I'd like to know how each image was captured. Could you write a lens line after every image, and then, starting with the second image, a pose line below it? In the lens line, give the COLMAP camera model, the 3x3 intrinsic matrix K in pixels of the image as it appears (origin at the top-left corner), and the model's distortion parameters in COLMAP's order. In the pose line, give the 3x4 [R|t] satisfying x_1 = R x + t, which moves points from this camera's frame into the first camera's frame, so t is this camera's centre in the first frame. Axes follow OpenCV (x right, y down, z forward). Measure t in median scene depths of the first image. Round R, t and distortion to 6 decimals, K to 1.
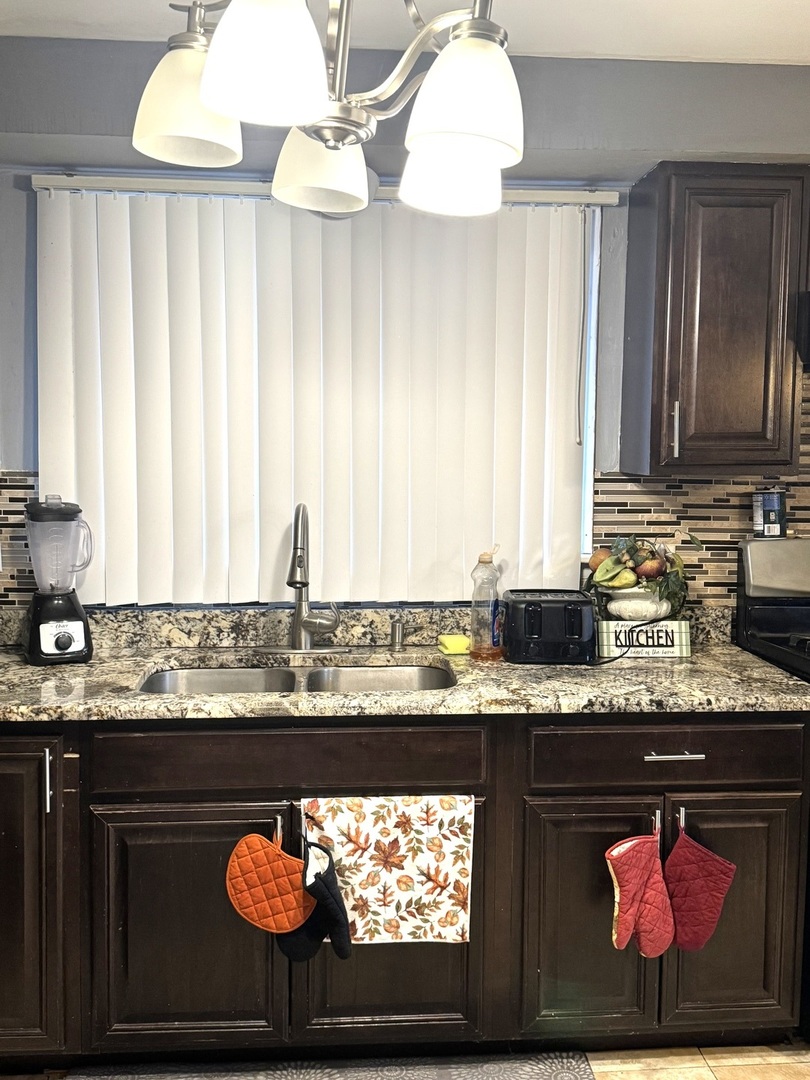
lens RADIAL K [[1134.7, 0, 405.0], [0, 1134.7, 537.6], [0, 0, 1]] dist [0.111987, 0.000000]
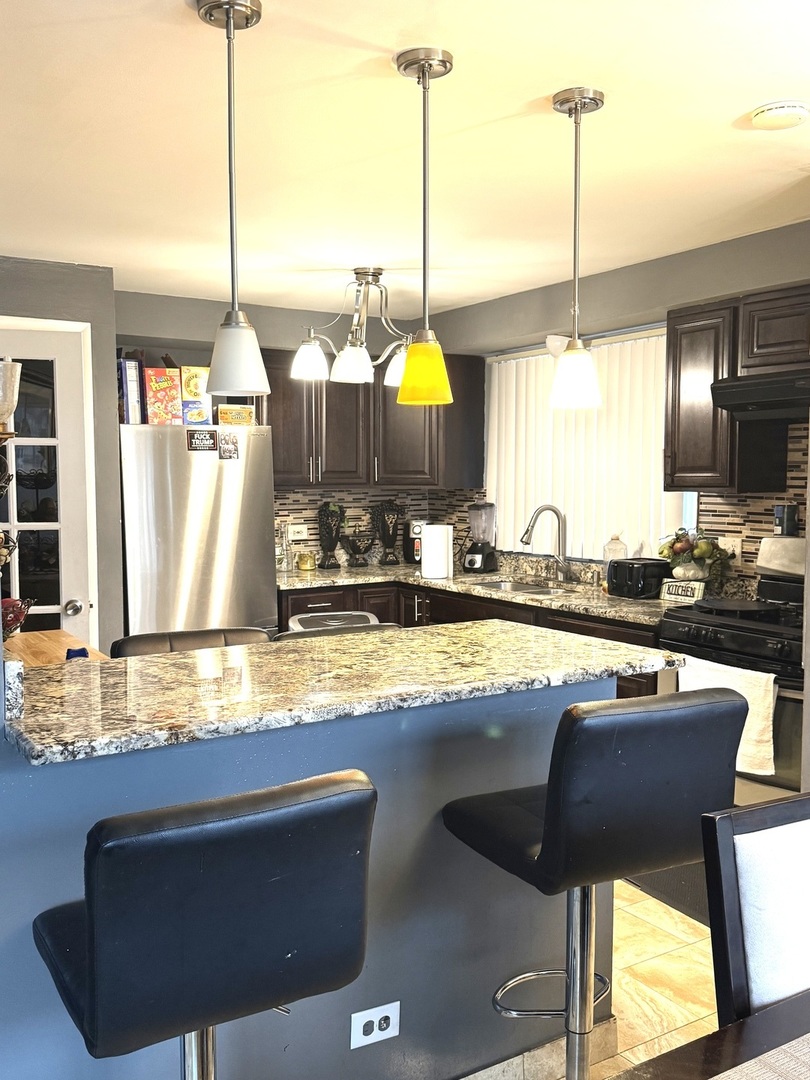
lens RADIAL K [[999.3, 0, 405.2], [0, 999.3, 540.6], [0, 0, 1]] dist [-0.000737, 0.000000]
pose [[0.451666, 0.049497, -0.890813, 1.274044], [-0.077667, 0.996851, 0.016010, 0.023746], [0.888800, 0.061955, 0.454087, -0.012056]]
